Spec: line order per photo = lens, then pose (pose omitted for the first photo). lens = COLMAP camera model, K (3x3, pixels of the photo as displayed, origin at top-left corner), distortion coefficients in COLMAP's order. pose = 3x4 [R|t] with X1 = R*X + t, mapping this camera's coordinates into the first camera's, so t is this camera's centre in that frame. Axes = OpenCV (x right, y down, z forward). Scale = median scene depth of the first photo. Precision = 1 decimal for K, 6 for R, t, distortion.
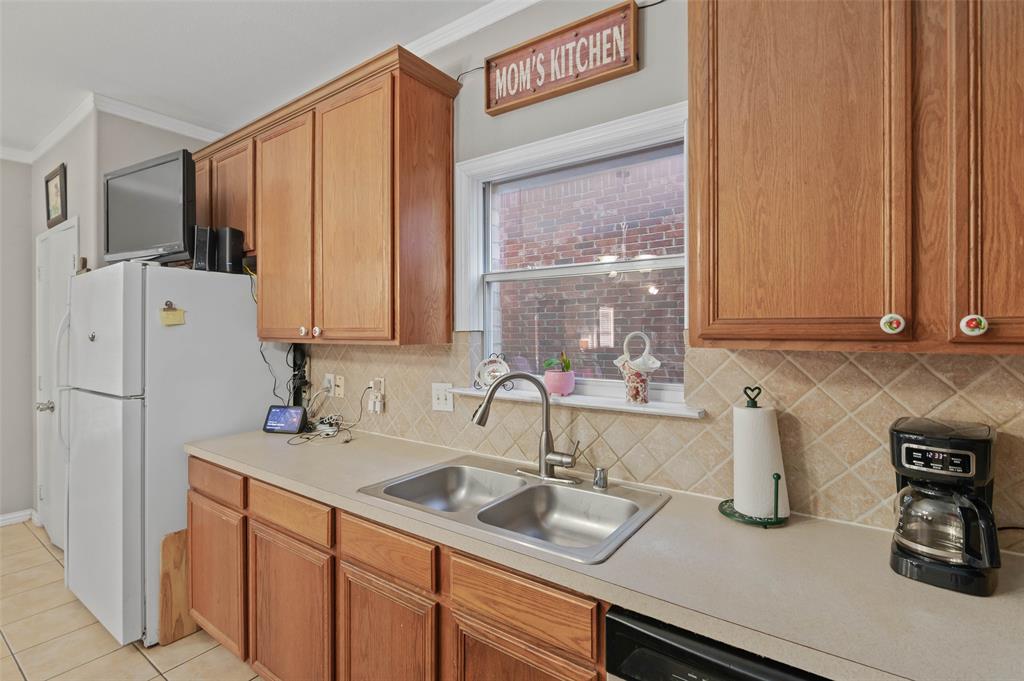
lens RADIAL K [[472.7, 0, 516.1], [0, 472.7, 330.4], [0, 0, 1]] dist [-0.008159, -0.000444]
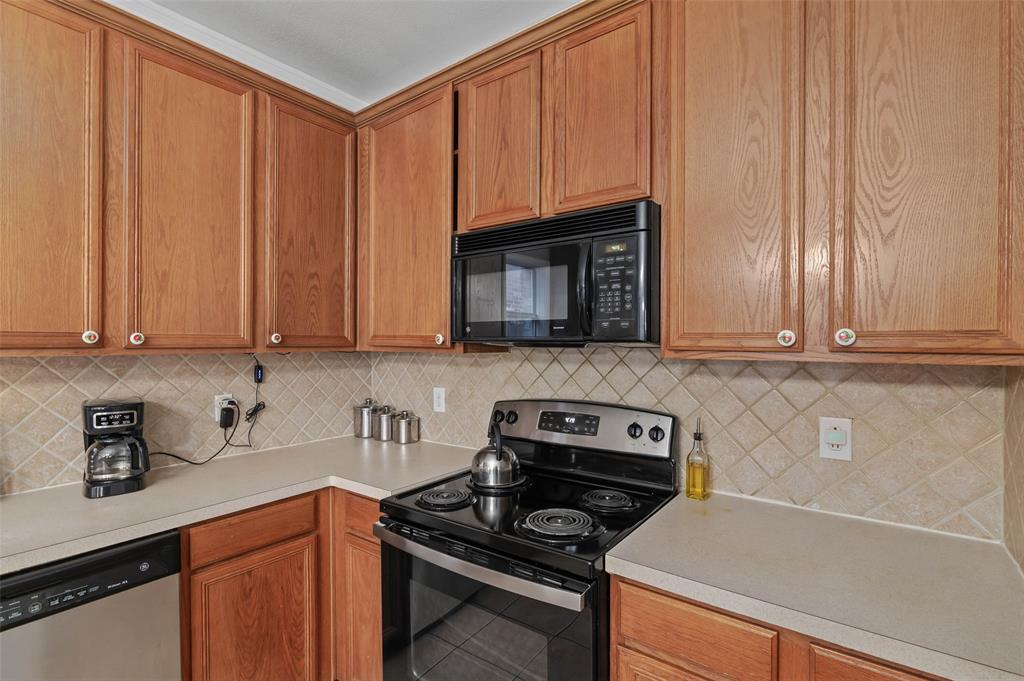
lens RADIAL K [[472.8, 0, 512.1], [0, 472.8, 343.9], [0, 0, 1]] dist [-0.006935, -0.000372]
pose [[0.040519, -0.006029, 0.999161, -0.635381], [-0.003732, 0.999974, 0.006185, -0.005821], [-0.999172, -0.003979, 0.040496, -0.421531]]
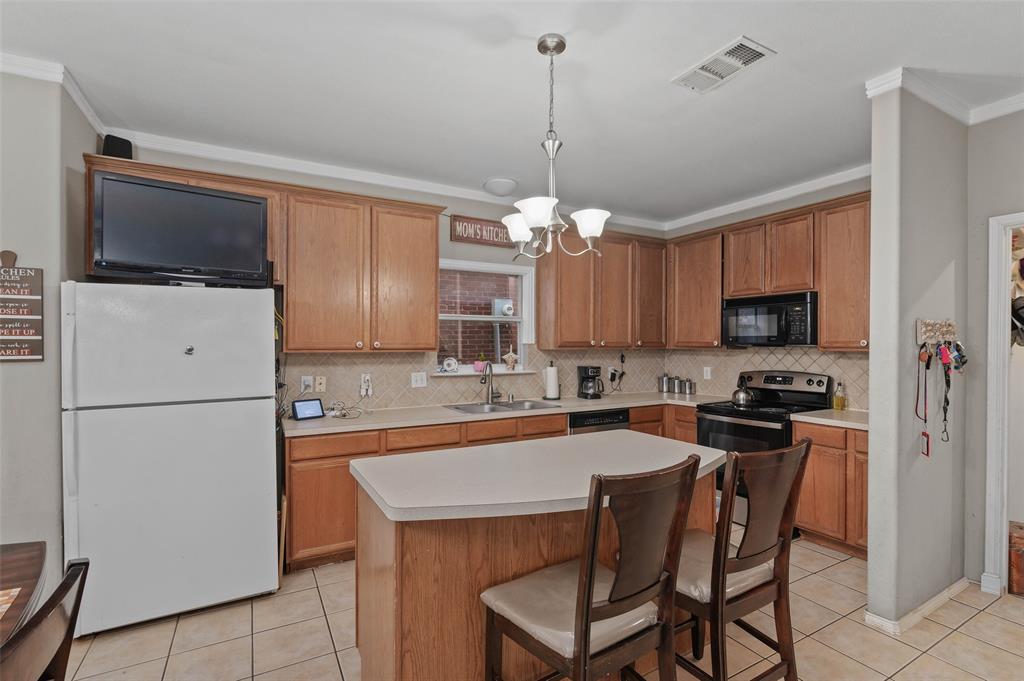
lens RADIAL K [[472.8, 0, 512.1], [0, 472.8, 343.9], [0, 0, 1]] dist [-0.006935, -0.000372]
pose [[0.438486, 0.000192, 0.898738, -3.332863], [-0.002833, 0.999995, 0.001169, -0.006249], [-0.898733, -0.003059, 0.438485, -0.290685]]
